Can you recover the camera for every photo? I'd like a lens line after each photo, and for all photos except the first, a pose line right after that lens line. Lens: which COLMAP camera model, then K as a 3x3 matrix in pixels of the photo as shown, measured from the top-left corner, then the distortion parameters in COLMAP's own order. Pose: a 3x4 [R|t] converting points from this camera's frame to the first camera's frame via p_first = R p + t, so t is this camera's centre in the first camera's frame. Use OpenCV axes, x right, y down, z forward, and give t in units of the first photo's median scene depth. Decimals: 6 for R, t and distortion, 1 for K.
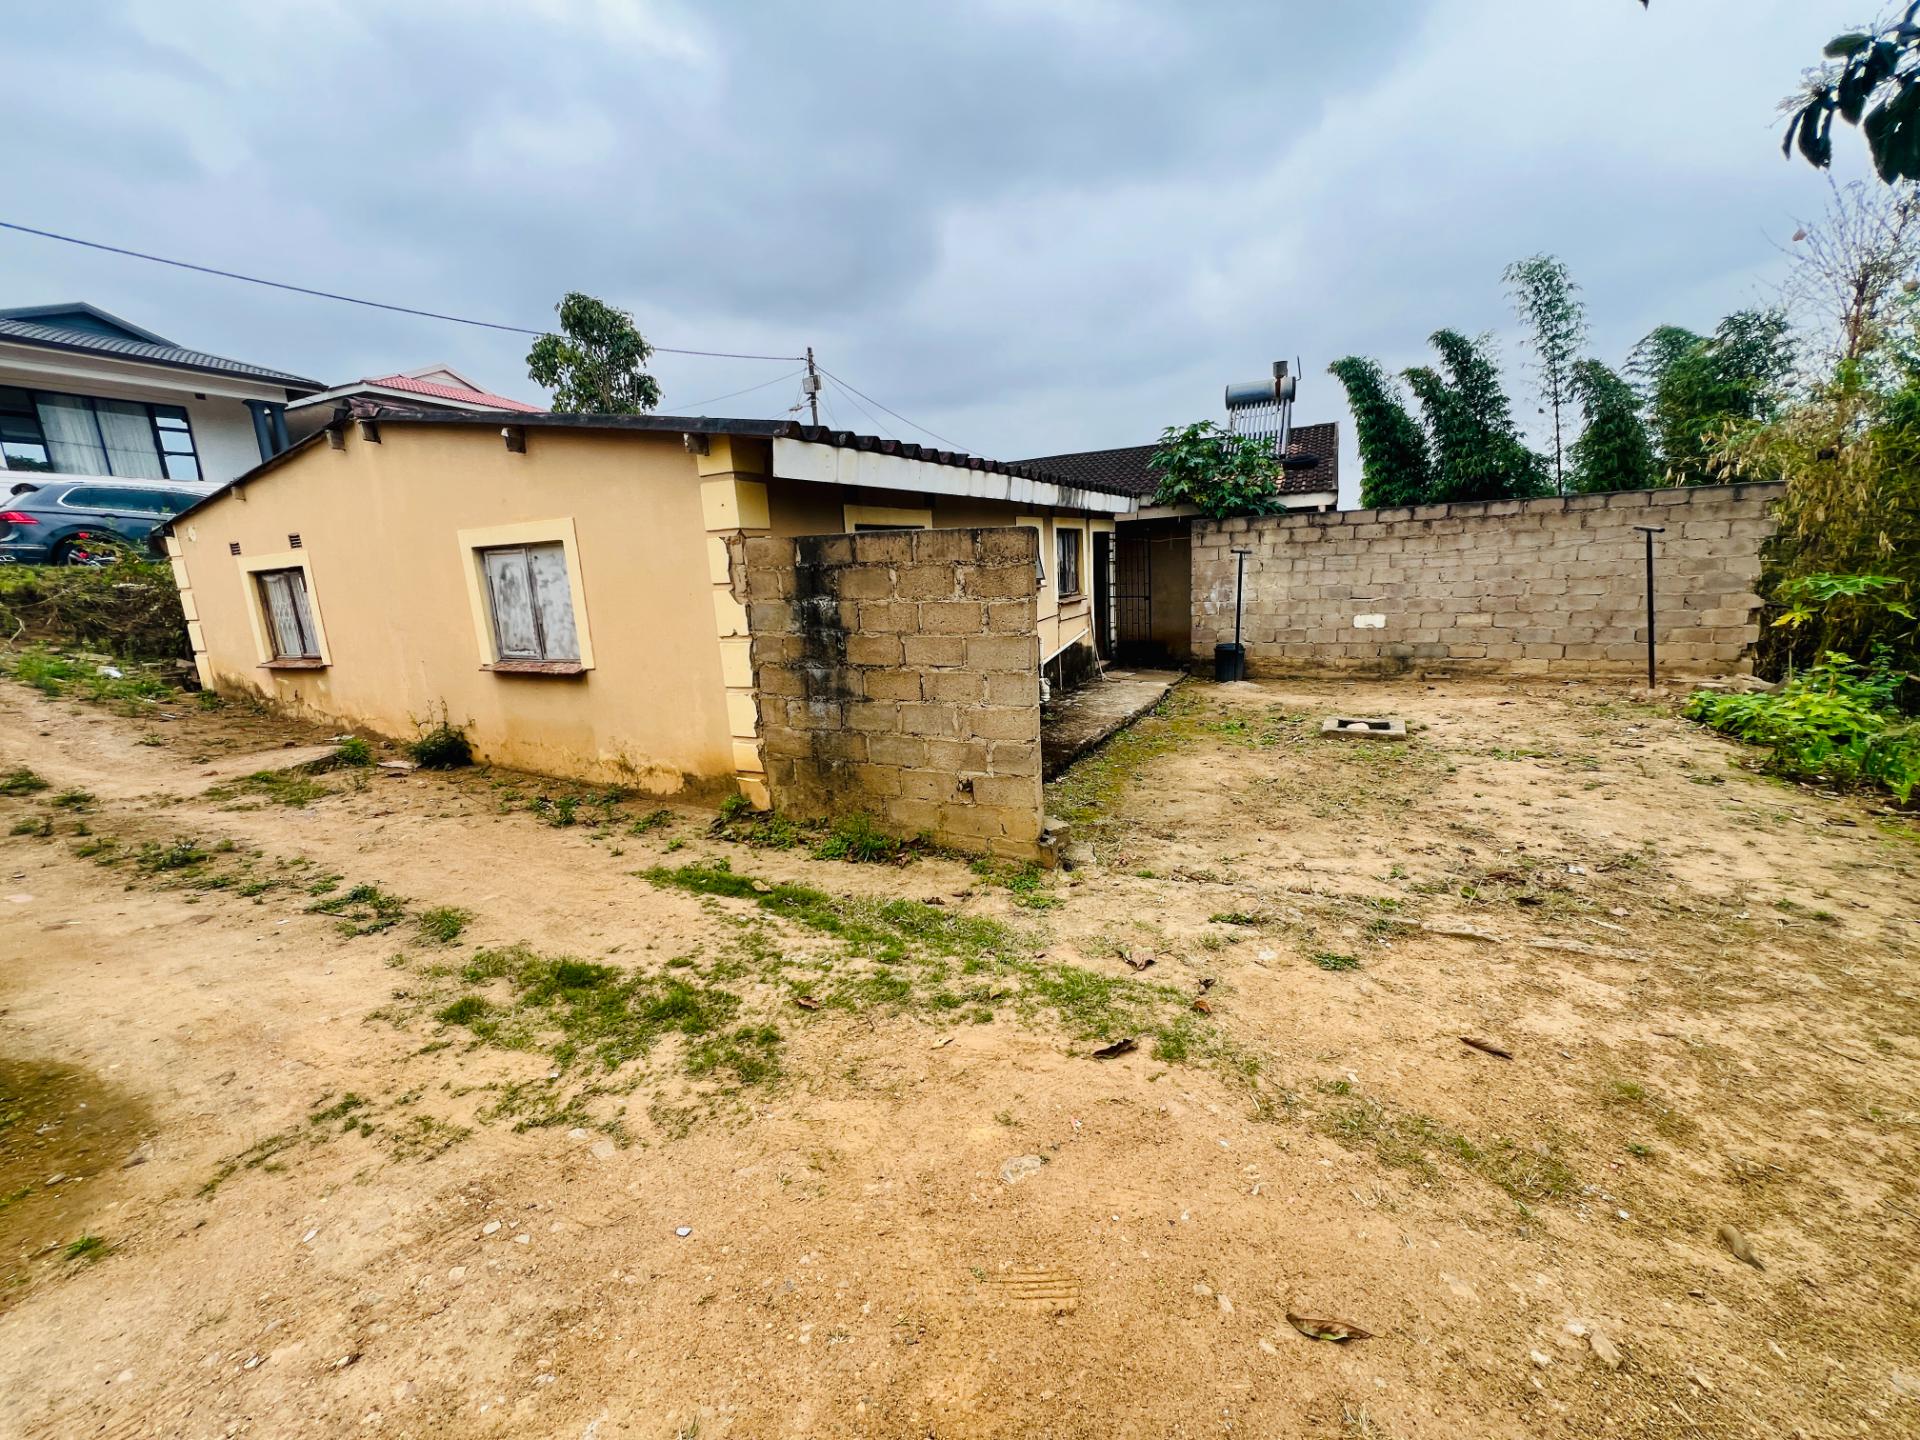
lens RADIAL K [[767.1, 0, 955.8], [0, 767.1, 723.9], [0, 0, 1]] dist [-0.002837, 0.000565]
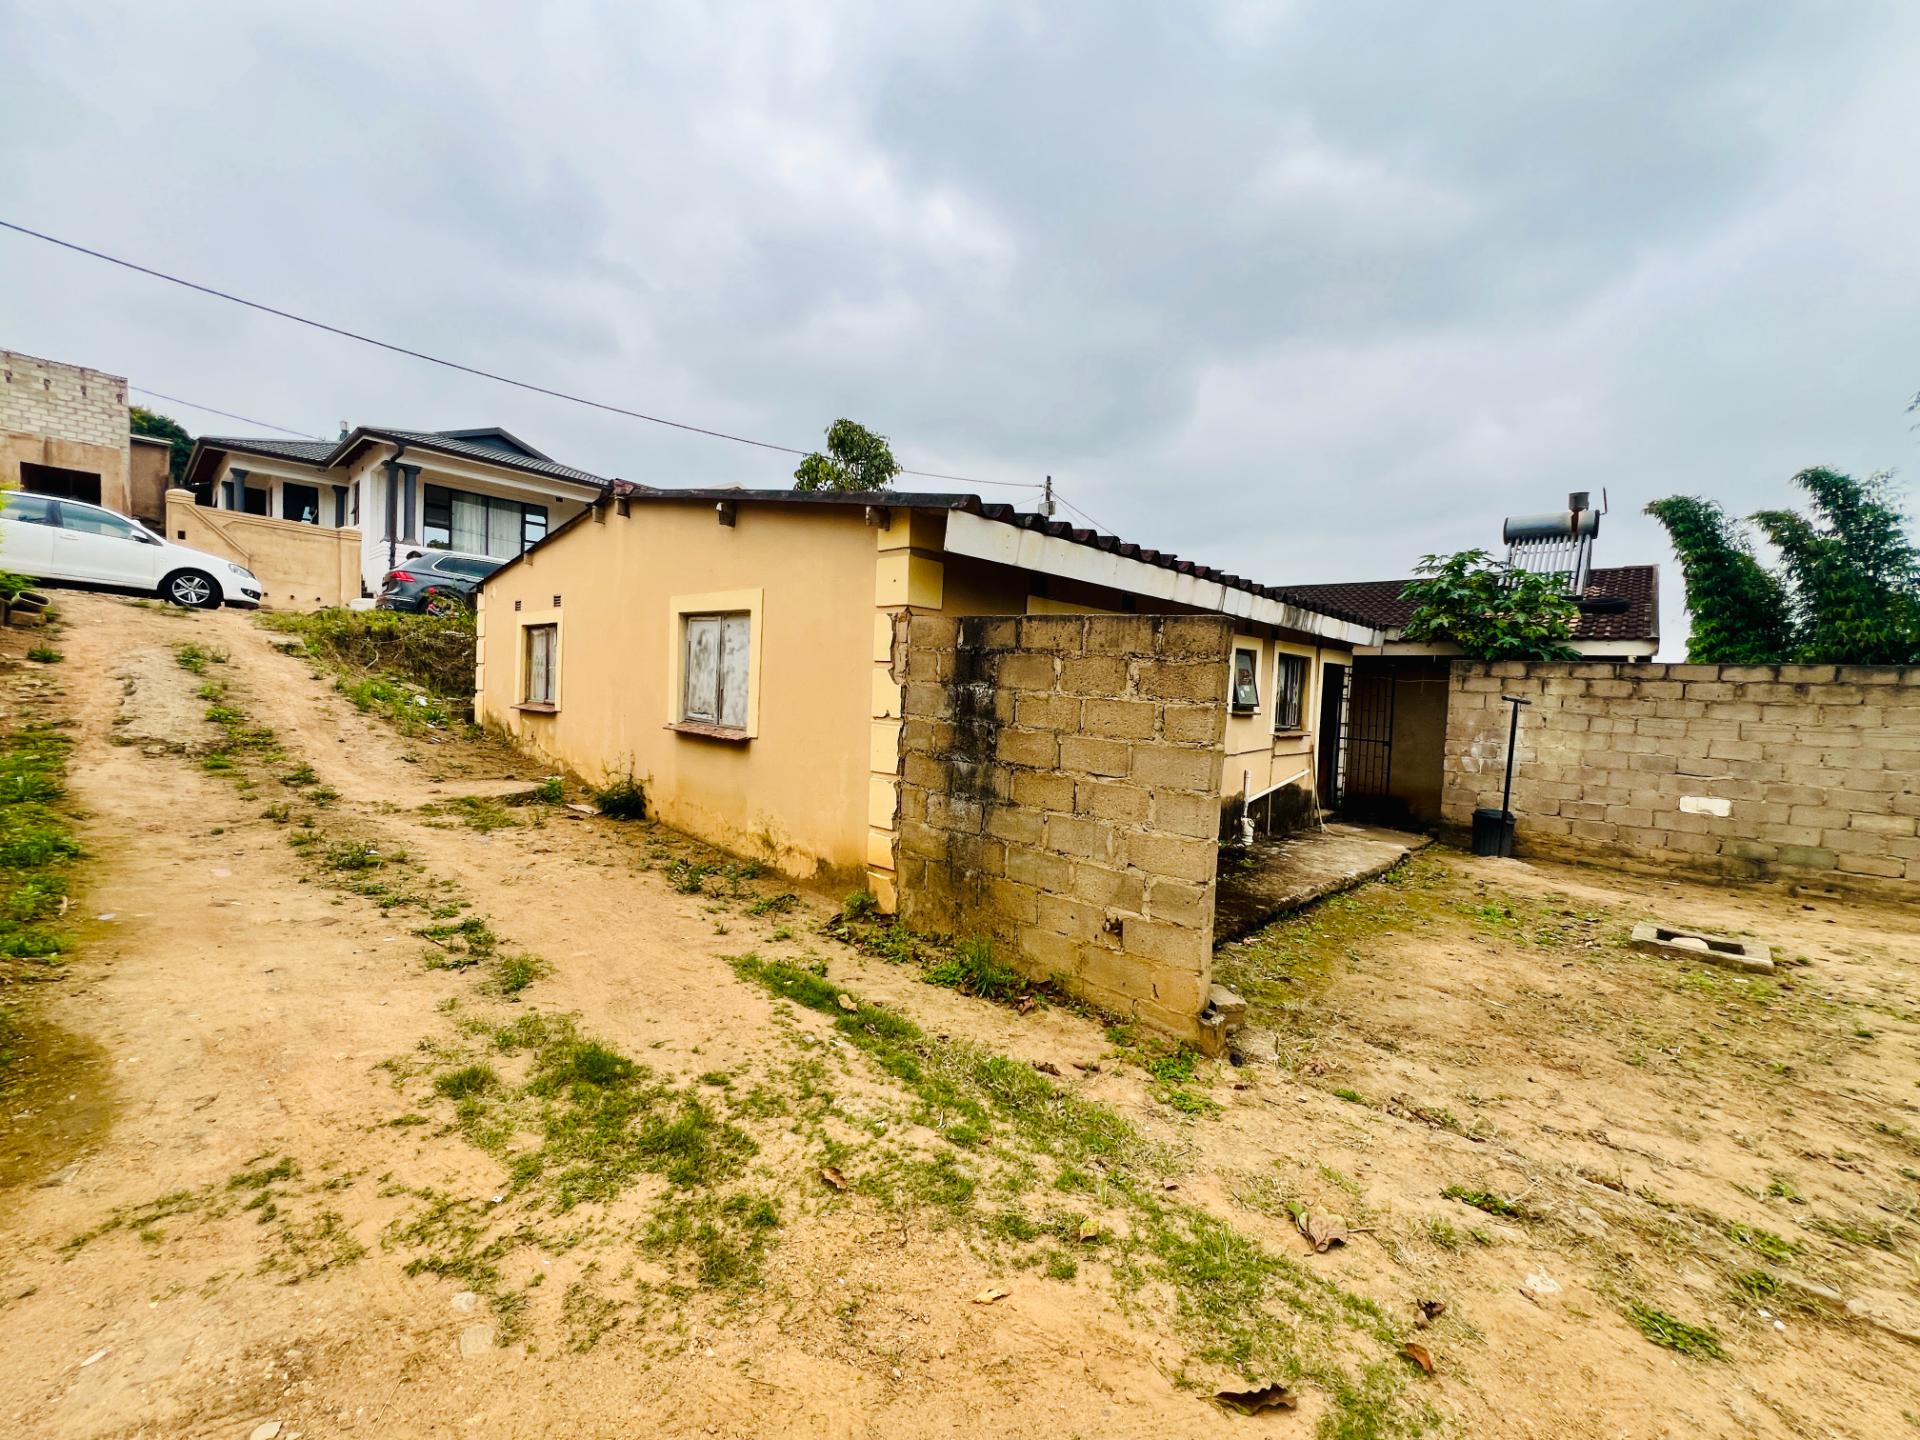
lens RADIAL K [[767.1, 0, 956.7], [0, 767.1, 722.8], [0, 0, 1]] dist [-0.002837, 0.000565]
pose [[0.956120, 0.109797, -0.271624, 0.042234], [-0.151409, 0.978894, -0.137266, 0.005858], [0.250820, 0.172369, 0.952564, 0.127309]]
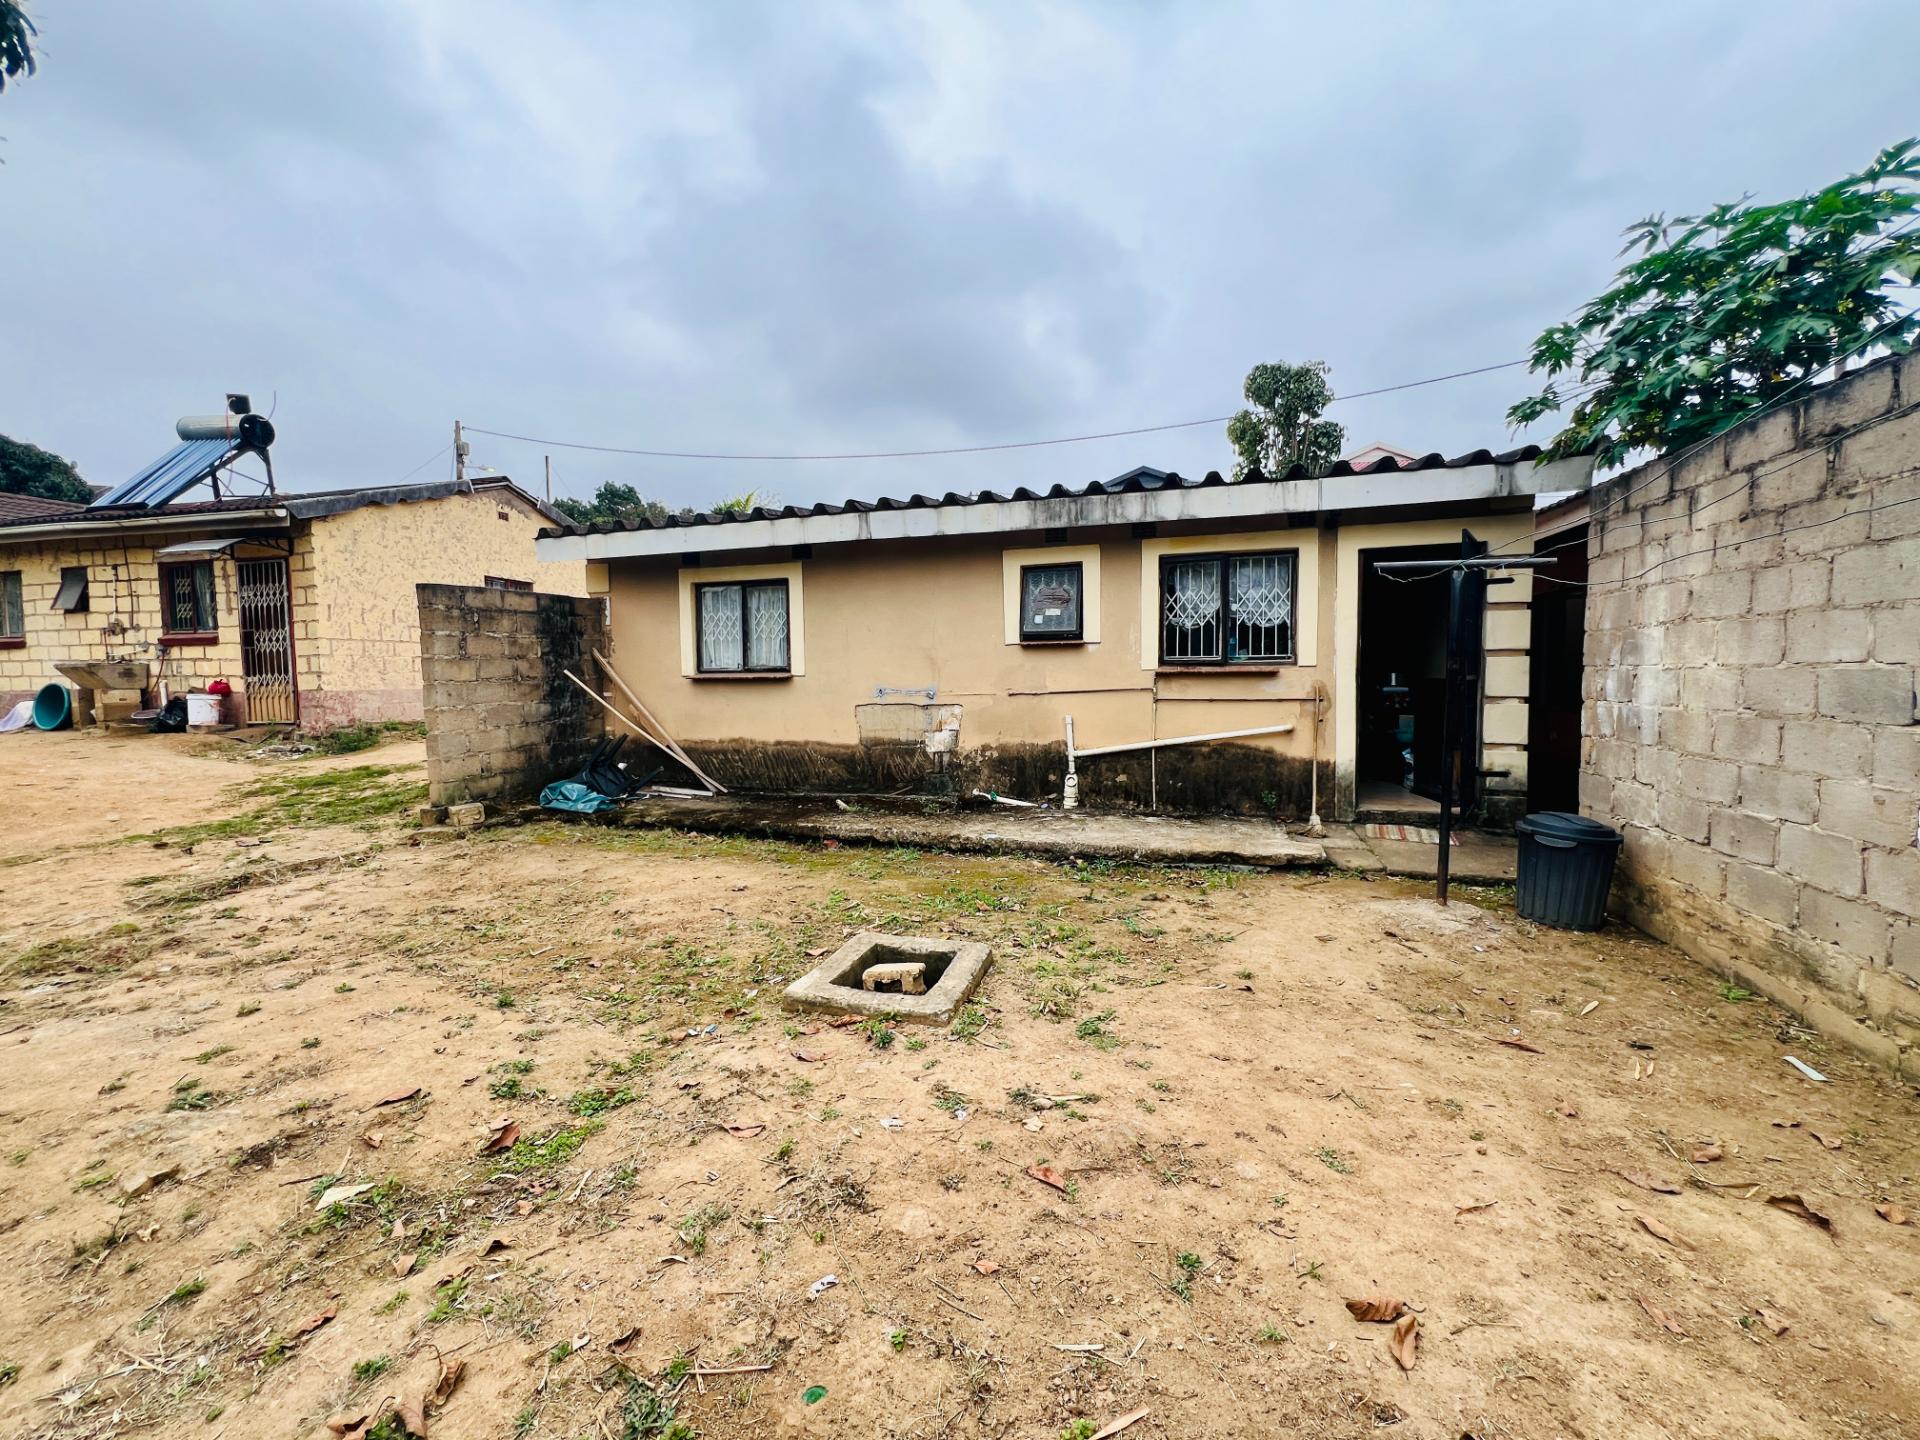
lens RADIAL K [[767.1, 0, 950.5], [0, 767.1, 719.5], [0, 0, 1]] dist [-0.002837, 0.000565]
pose [[0.182455, 0.109784, -0.977066, 1.297599], [-0.201127, 0.976900, 0.072208, -0.233672], [0.962423, 0.183340, 0.200321, 1.282852]]
